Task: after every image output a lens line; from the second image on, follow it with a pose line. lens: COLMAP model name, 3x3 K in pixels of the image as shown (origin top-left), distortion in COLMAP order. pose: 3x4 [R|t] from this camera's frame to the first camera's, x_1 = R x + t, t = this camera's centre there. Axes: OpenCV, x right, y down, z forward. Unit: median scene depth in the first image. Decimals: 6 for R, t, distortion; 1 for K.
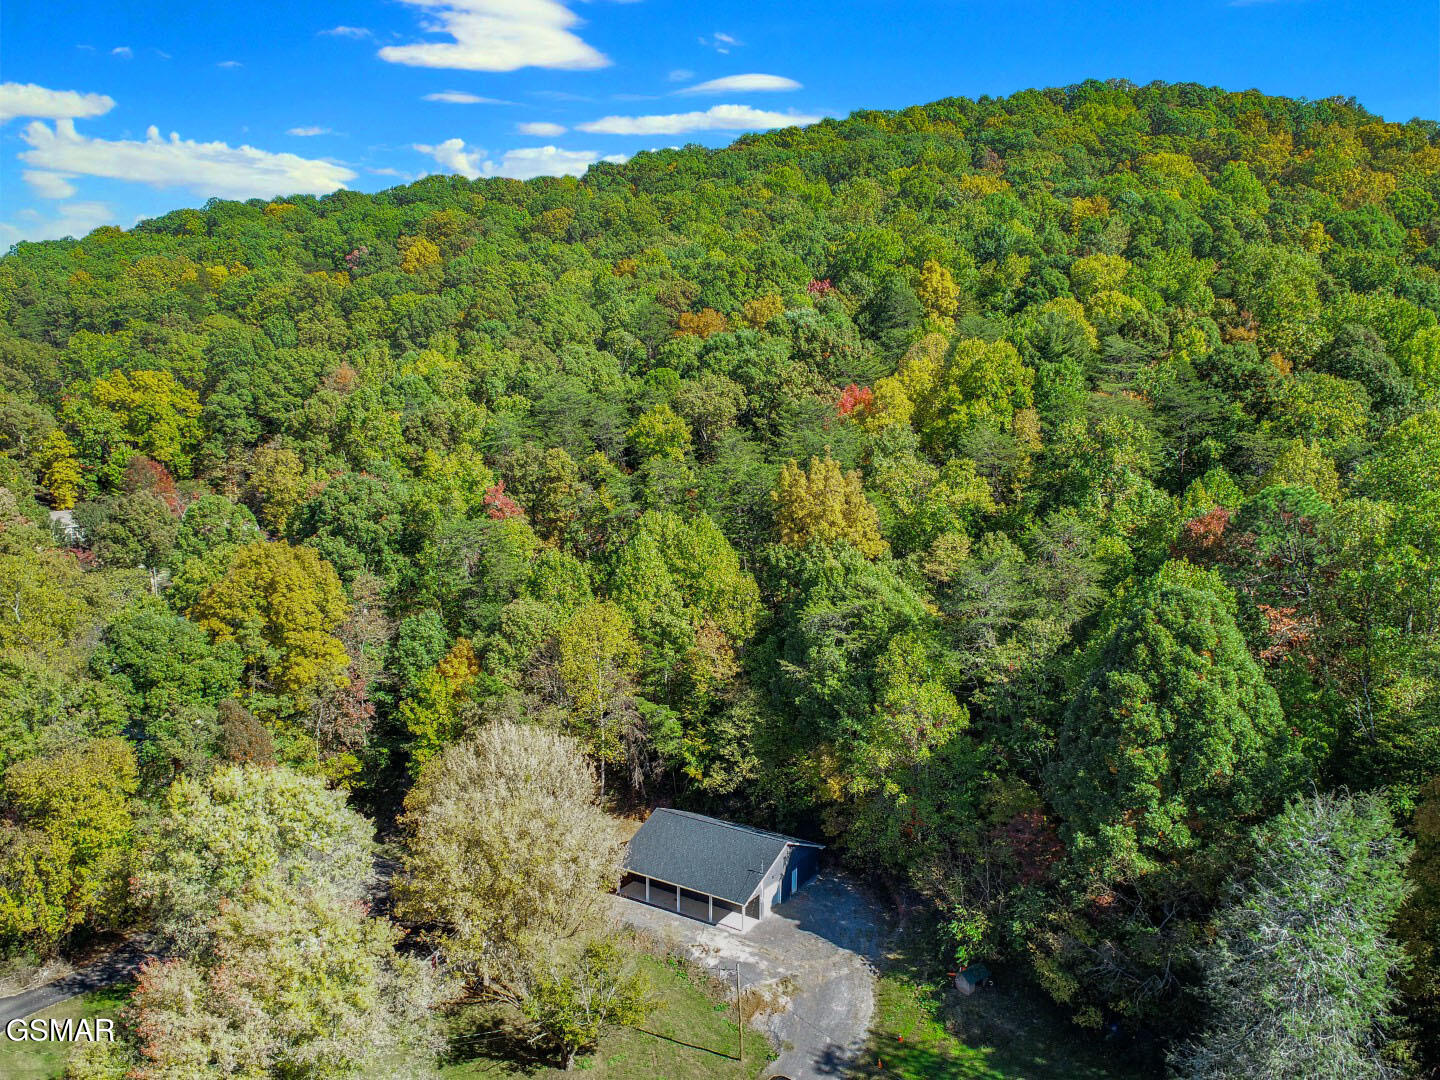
lens RADIAL K [[1093.6, 0, 720.0], [0, 1093.6, 540.0], [0, 0, 1]] dist [-0.016399, 0.009761]
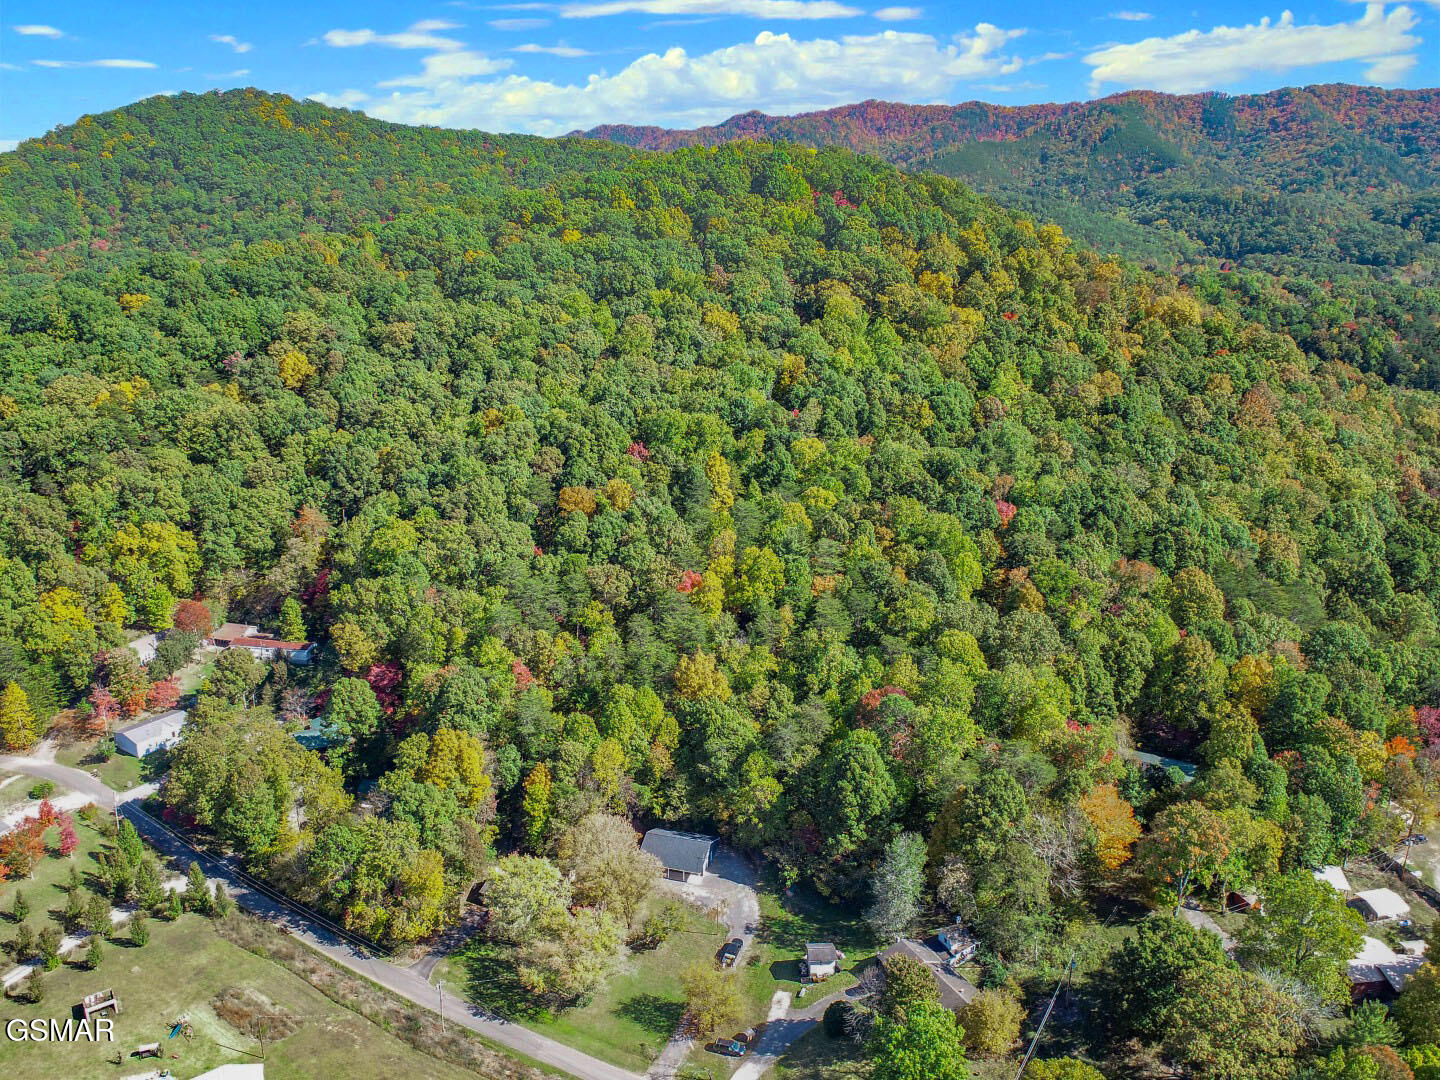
lens RADIAL K [[1093.6, 0, 720.0], [0, 1093.6, 540.0], [0, 0, 1]] dist [-0.016399, 0.009761]
pose [[0.957063, -0.076313, 0.279656, -0.412502], [0.034154, 0.987692, 0.152639, -0.571937], [-0.287862, -0.136534, 0.947889, -0.911705]]
